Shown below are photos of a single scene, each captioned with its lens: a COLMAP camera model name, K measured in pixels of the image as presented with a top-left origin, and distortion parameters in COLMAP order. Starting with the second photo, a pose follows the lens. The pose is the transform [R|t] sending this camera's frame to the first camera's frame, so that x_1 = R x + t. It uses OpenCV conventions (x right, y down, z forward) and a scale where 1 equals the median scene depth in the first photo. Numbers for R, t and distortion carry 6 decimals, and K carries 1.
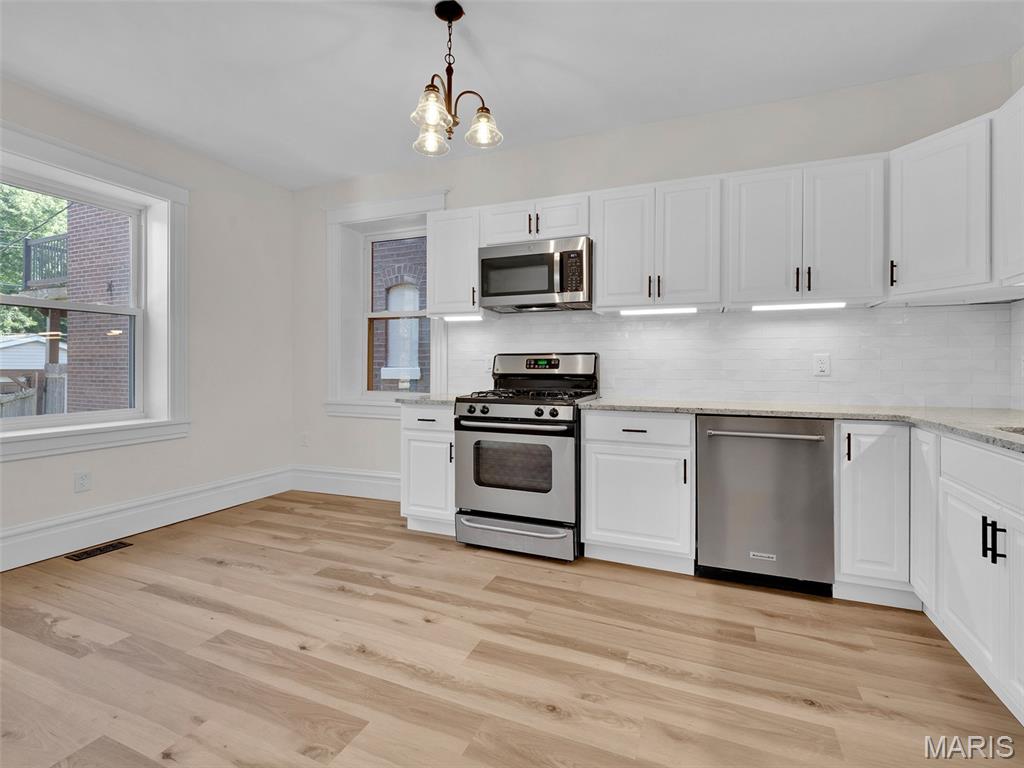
lens RADIAL K [[473.5, 0, 514.1], [0, 473.5, 359.4], [0, 0, 1]] dist [0.002015, -0.002848]
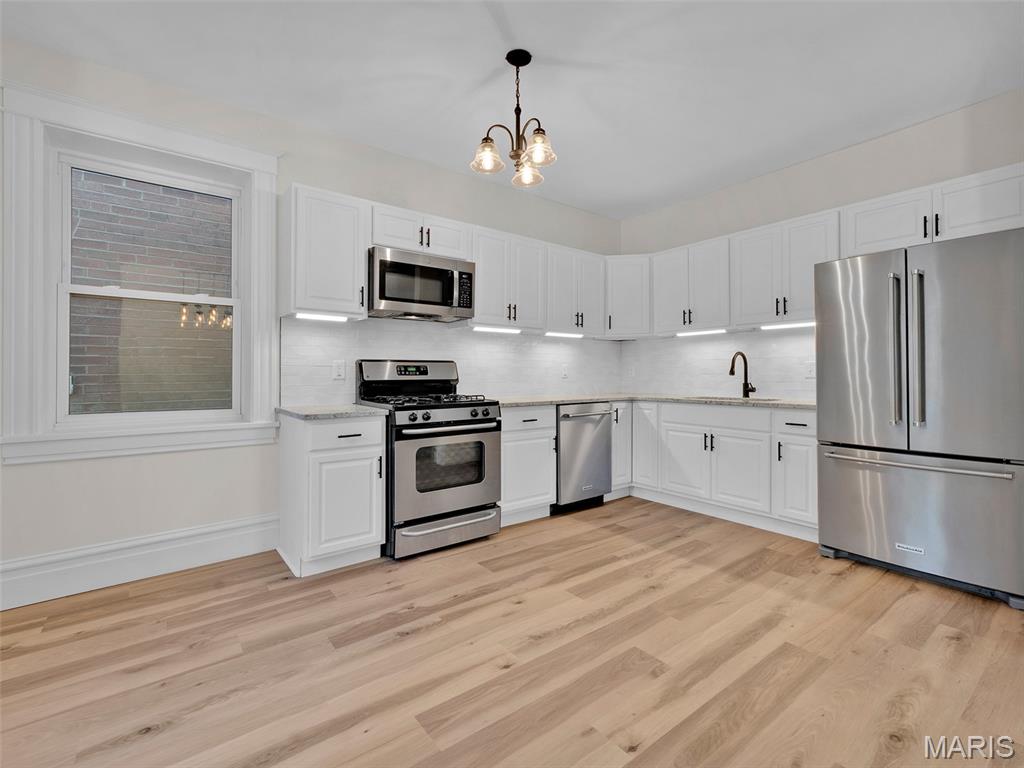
lens RADIAL K [[473.5, 0, 511.1], [0, 473.5, 363.0], [0, 0, 1]] dist [0.002015, -0.002848]
pose [[0.496815, 0.013380, 0.867753, -1.015589], [-0.010271, 0.999902, -0.009537, 0.001444], [-0.867796, -0.004175, 0.496903, 0.408571]]
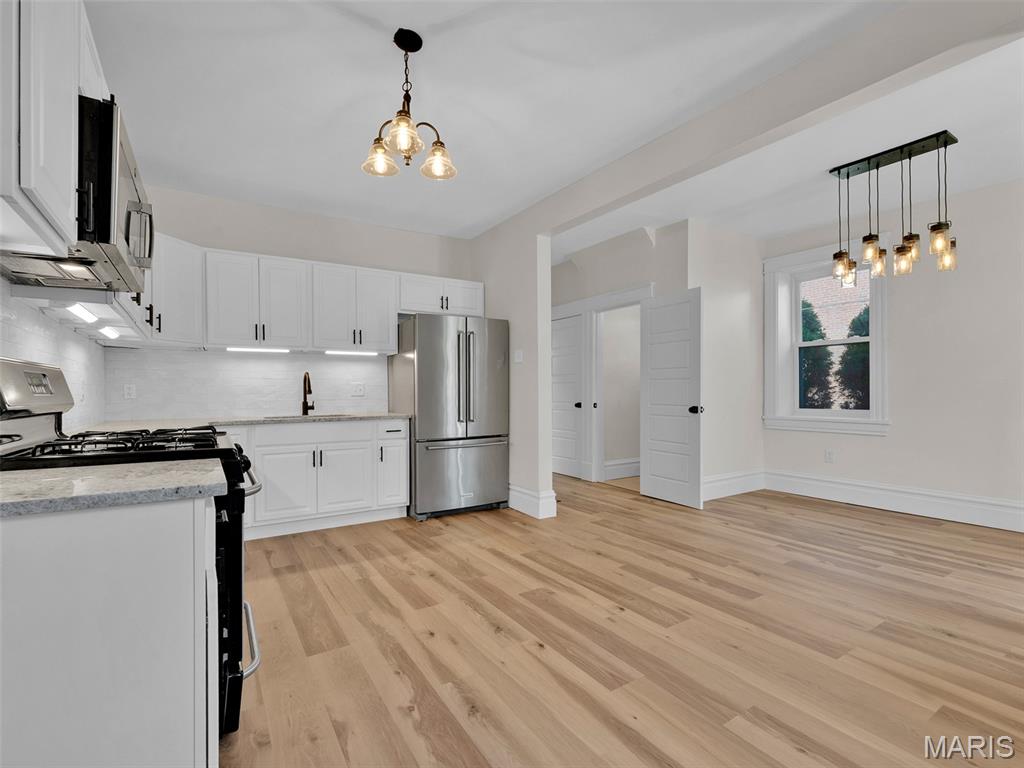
lens RADIAL K [[473.5, 0, 508.4], [0, 473.5, 380.3], [0, 0, 1]] dist [0.002015, -0.002848]
pose [[-0.817429, 0.017582, 0.575761, -0.810118], [-0.004636, 0.999301, -0.037097, 0.029856], [-0.576011, -0.032993, -0.816776, 1.547687]]
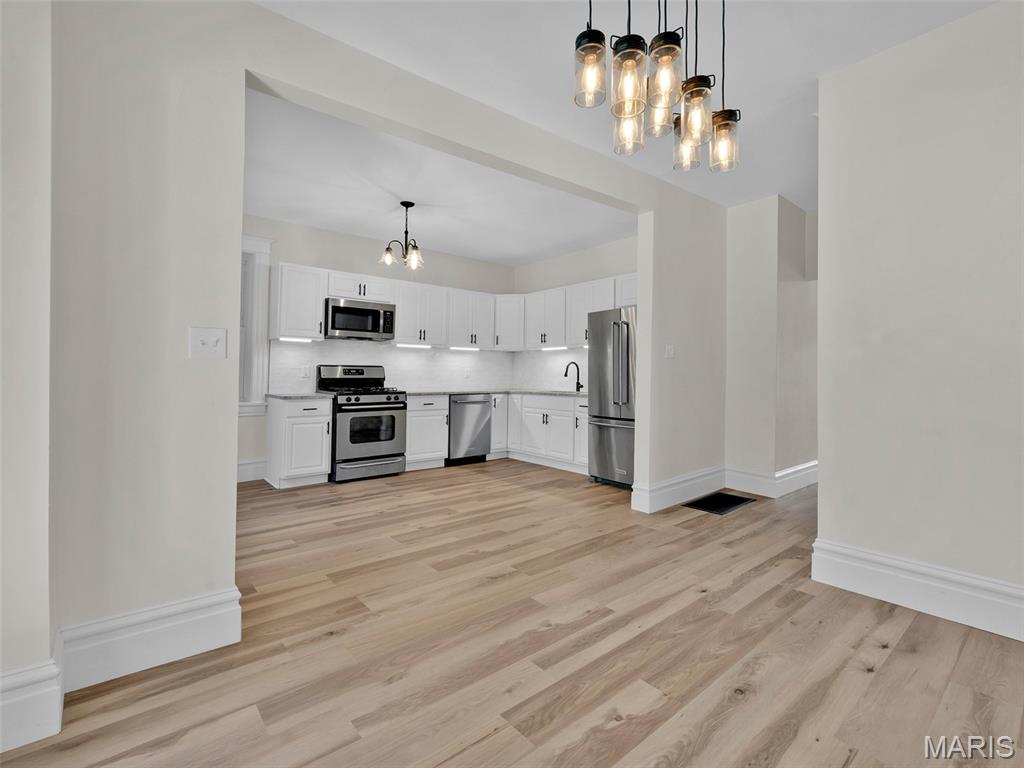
lens RADIAL K [[473.5, 0, 523.5], [0, 473.5, 353.2], [0, 0, 1]] dist [0.002015, -0.002848]
pose [[0.440399, 0.038837, 0.896962, -1.605507], [-0.020290, 0.999239, -0.033303, -0.017383], [-0.897573, -0.003533, 0.440852, -0.354903]]
